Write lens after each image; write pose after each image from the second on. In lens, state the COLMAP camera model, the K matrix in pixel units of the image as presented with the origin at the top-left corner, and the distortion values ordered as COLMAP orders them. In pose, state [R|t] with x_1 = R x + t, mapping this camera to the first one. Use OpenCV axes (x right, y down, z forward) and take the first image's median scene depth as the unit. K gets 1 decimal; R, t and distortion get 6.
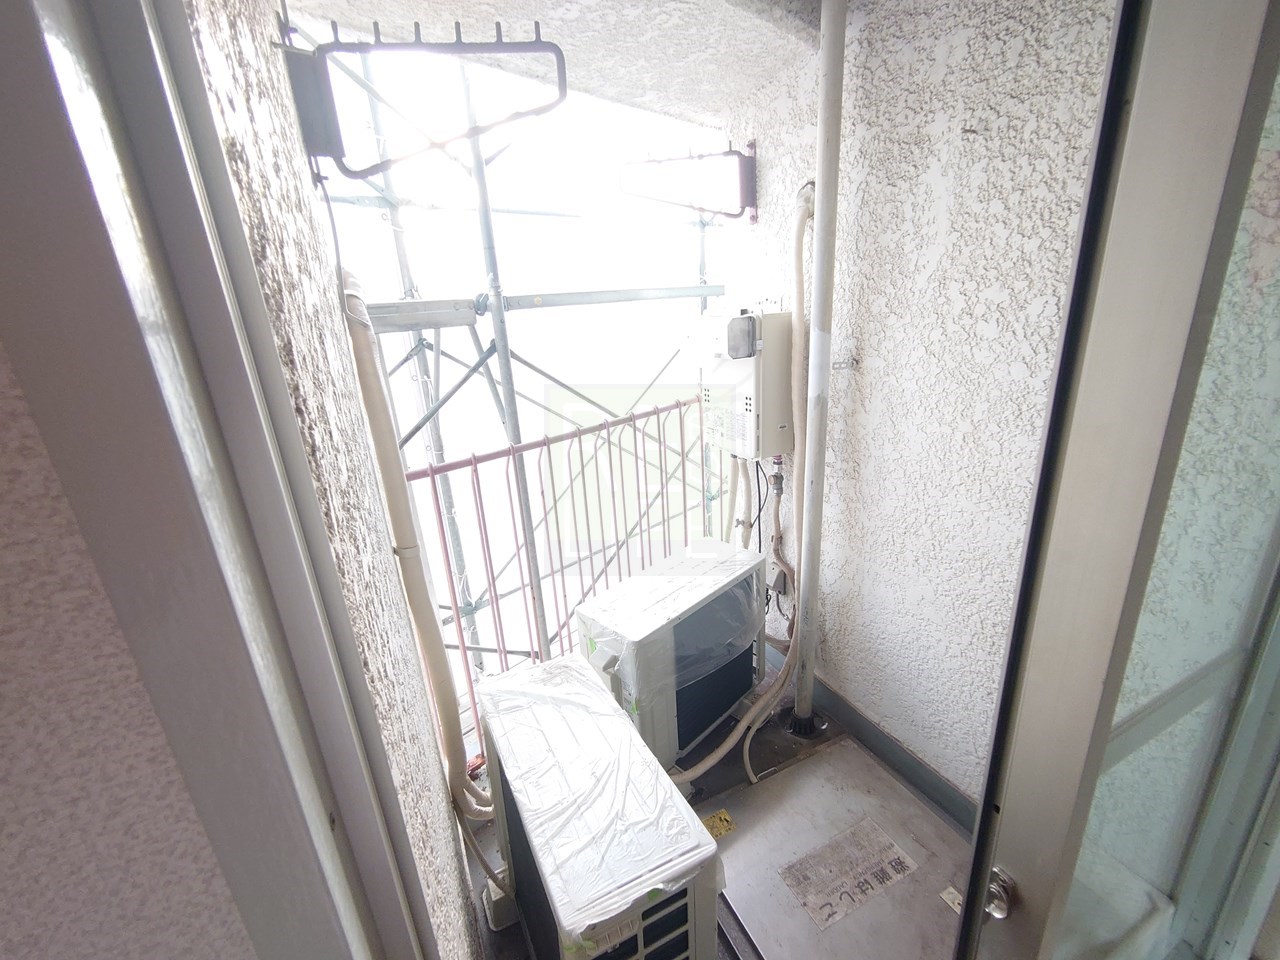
lens RADIAL K [[541.2, 0, 640.0], [0, 541.2, 480.0], [0, 0, 1]] dist [-0.001808, 0.000095]
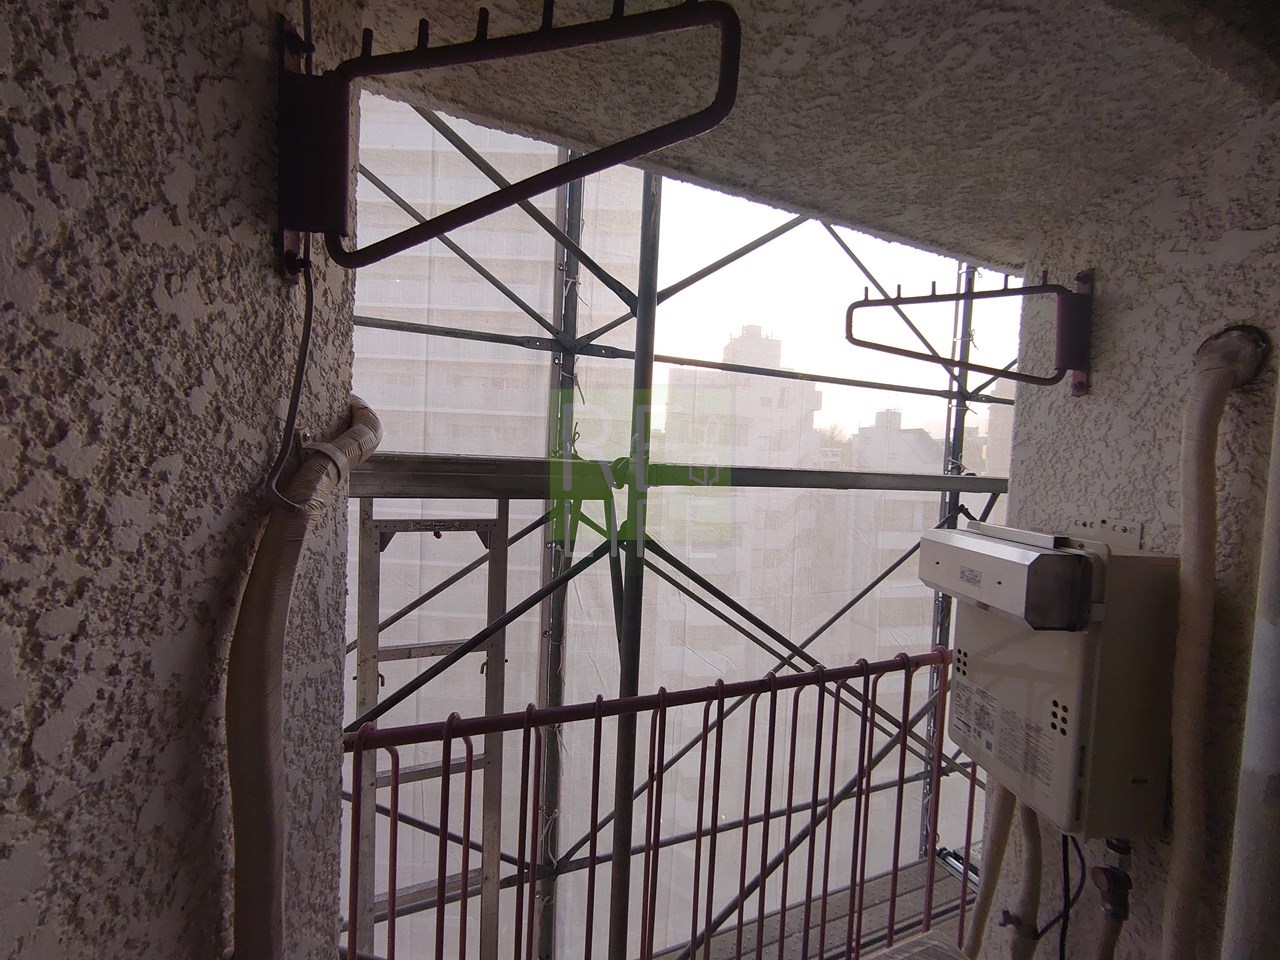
lens RADIAL K [[541.2, 0, 640.0], [0, 541.2, 480.0], [0, 0, 1]] dist [-0.001808, 0.000095]
pose [[0.917382, 0.123652, -0.378314, 0.003527], [-0.223185, 0.946831, -0.231732, -0.159205], [0.329545, 0.297020, 0.896203, 0.380478]]
